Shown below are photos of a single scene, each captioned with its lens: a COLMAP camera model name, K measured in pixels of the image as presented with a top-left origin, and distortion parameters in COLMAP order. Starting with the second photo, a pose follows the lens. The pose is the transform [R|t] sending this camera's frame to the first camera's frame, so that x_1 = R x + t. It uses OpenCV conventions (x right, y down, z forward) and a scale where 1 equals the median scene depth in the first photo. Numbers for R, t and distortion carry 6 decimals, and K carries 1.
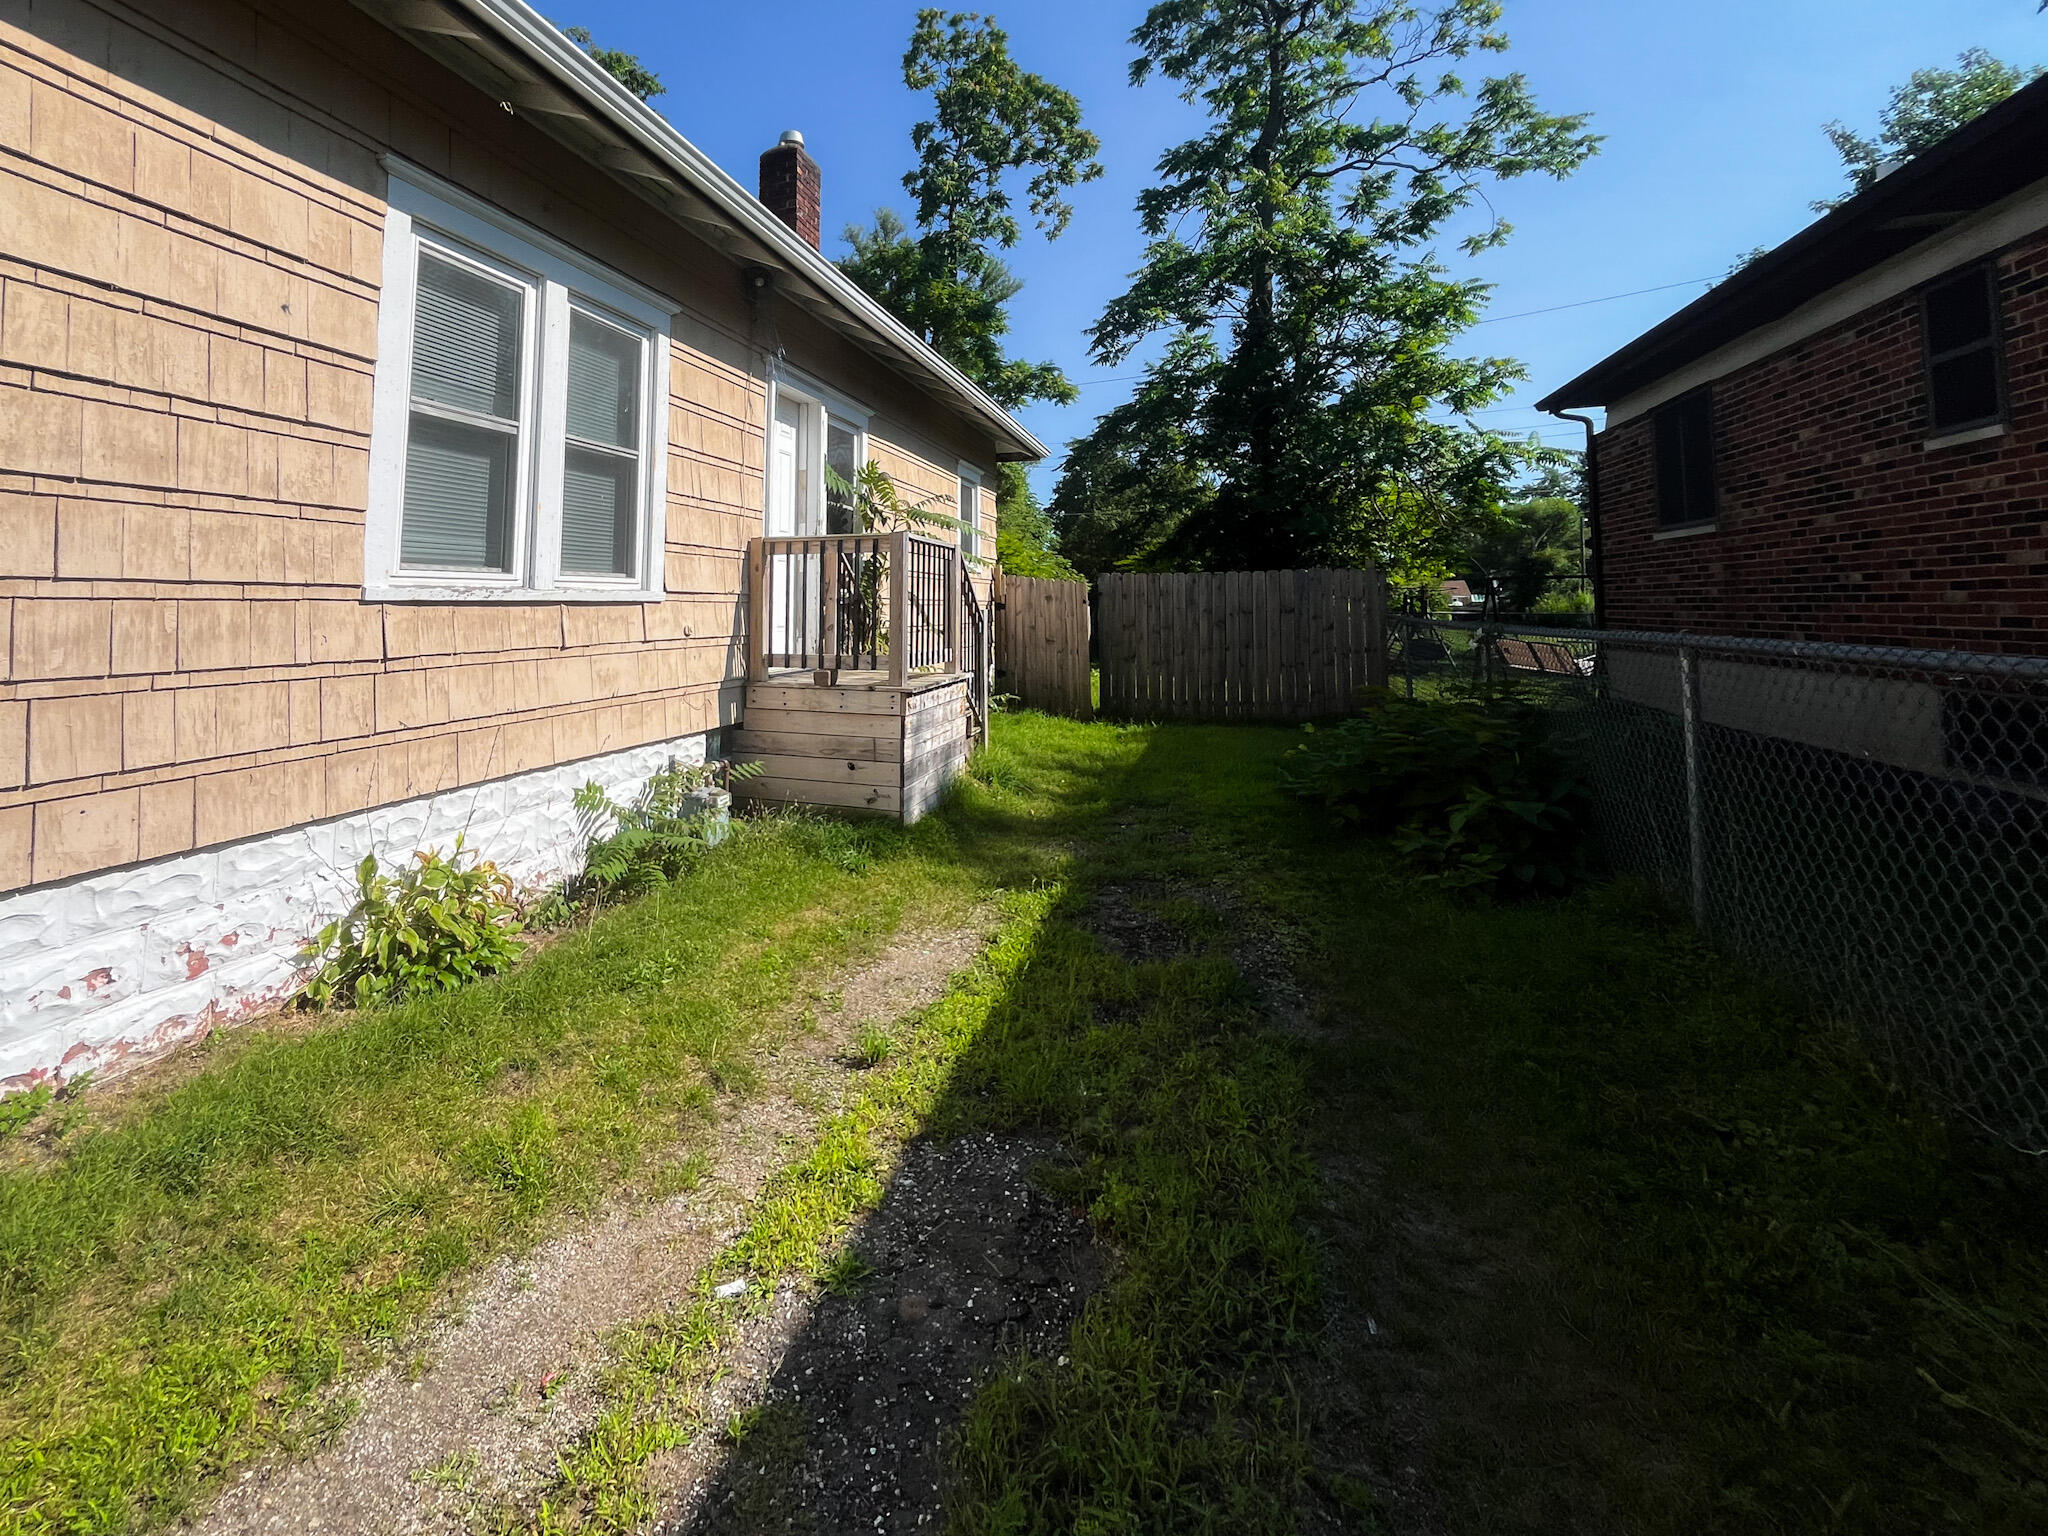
lens RADIAL K [[975.6, 0, 1024.0], [0, 975.6, 768.0], [0, 0, 1]] dist [0.003593, 0.000322]
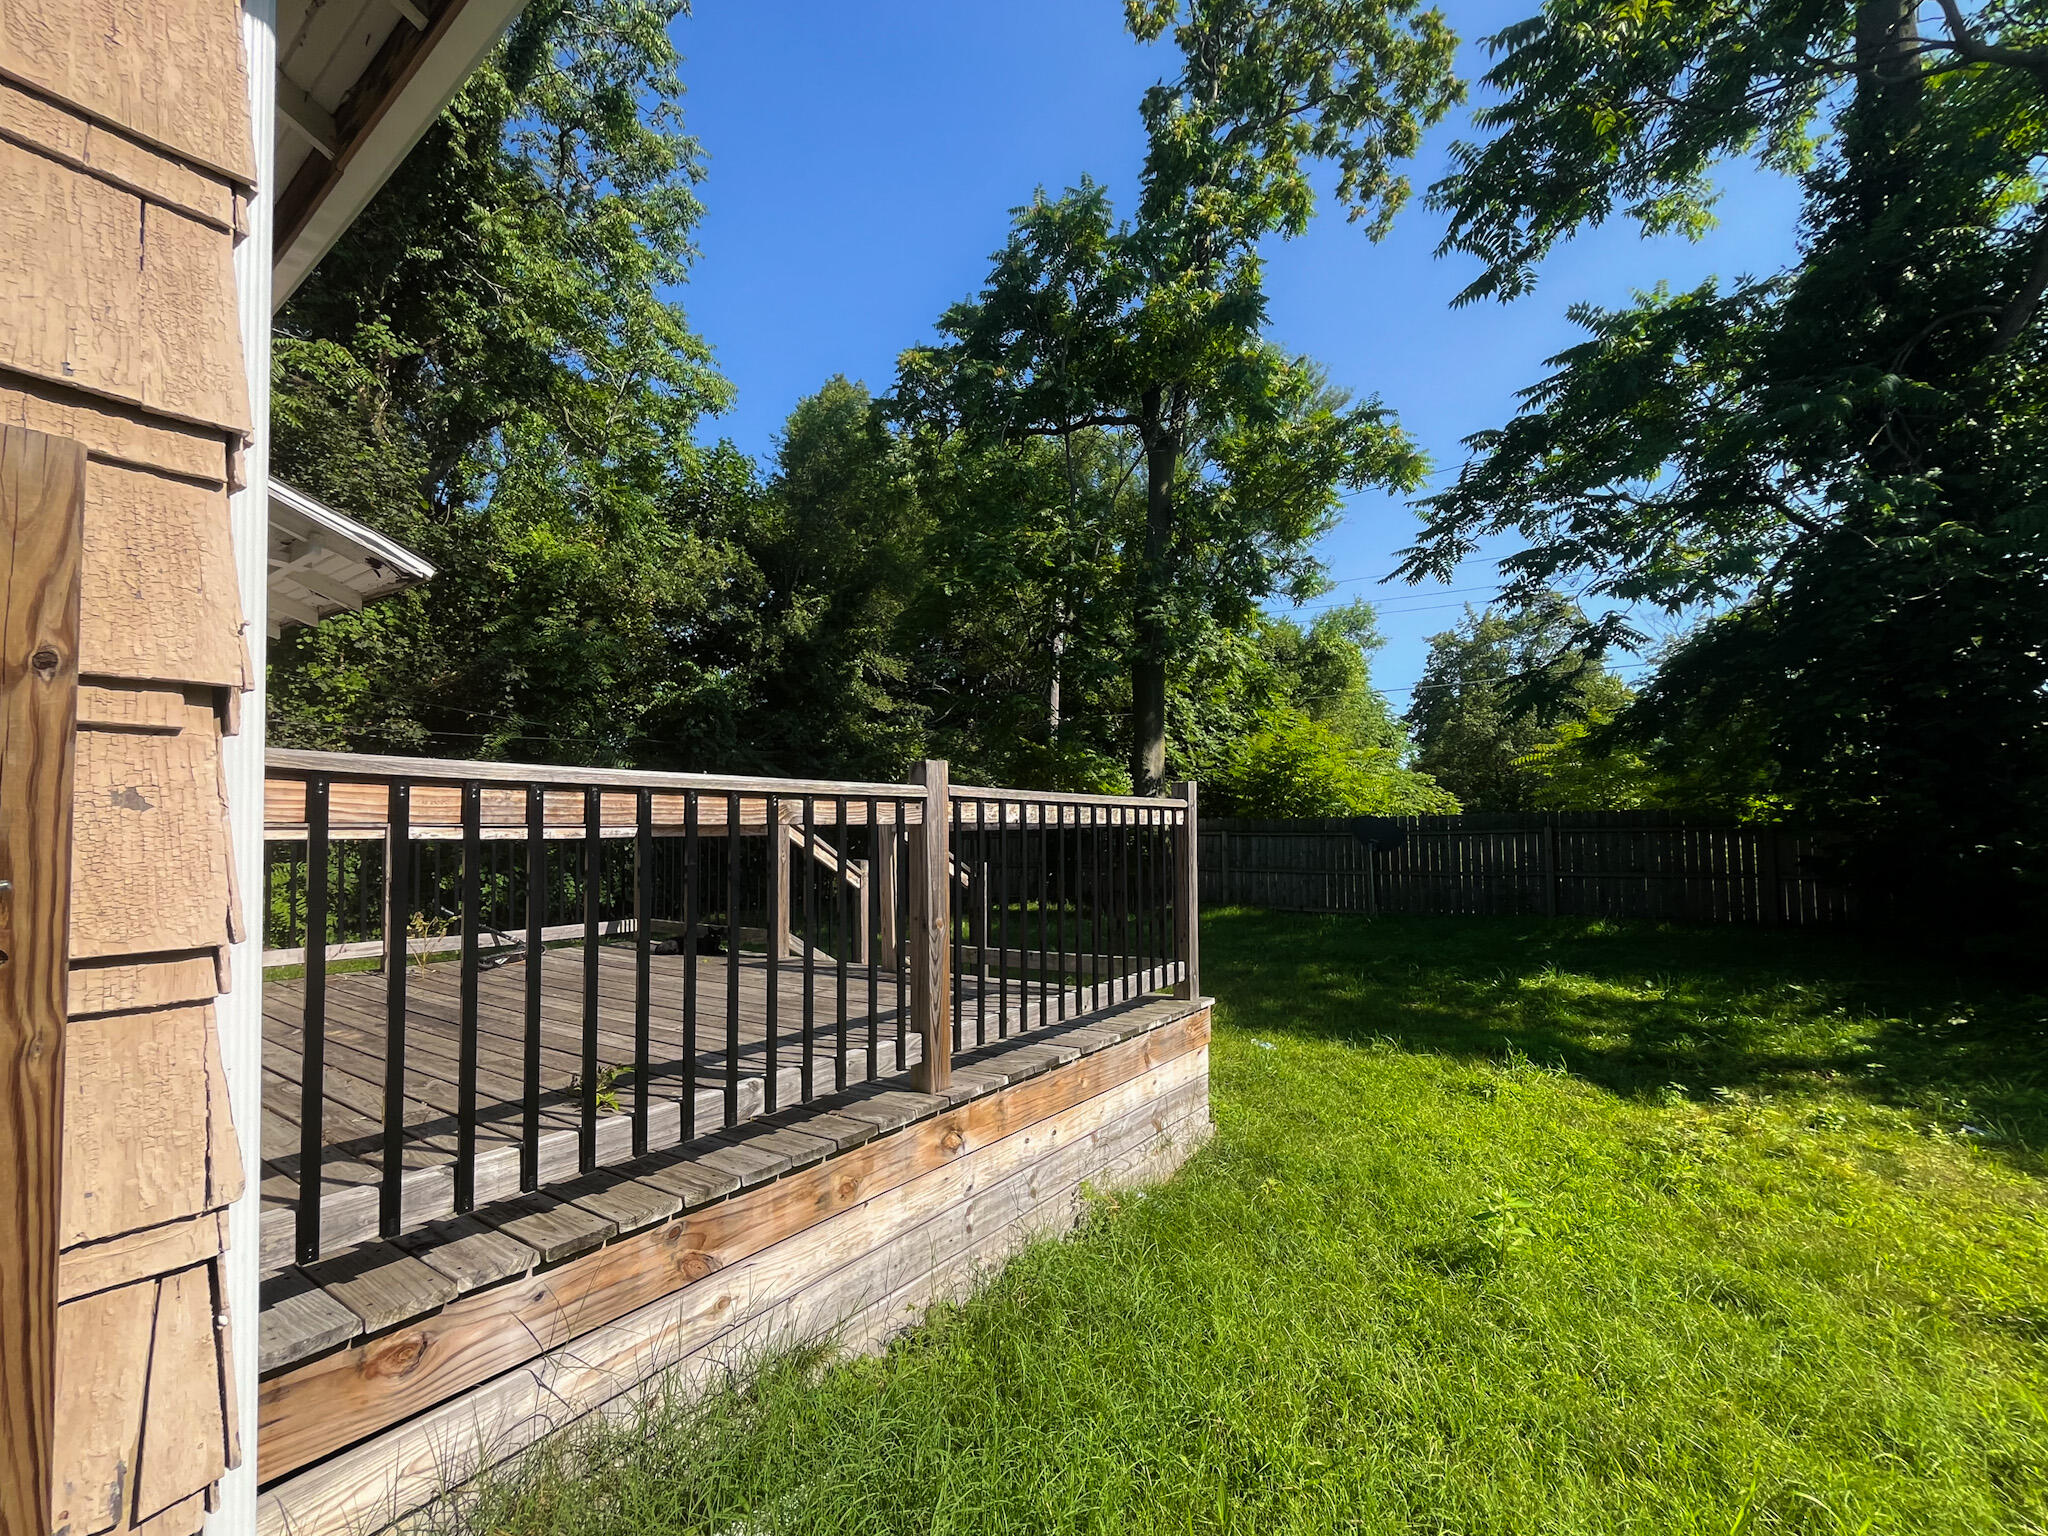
lens RADIAL K [[975.6, 0, 1024.0], [0, 975.6, 768.0], [0, 0, 1]] dist [0.003593, 0.000322]
pose [[0.937813, -0.016535, -0.346747, 0.029256], [-0.062348, 0.974600, -0.215101, -0.070994], [0.341496, 0.223343, 0.912961, 0.447326]]
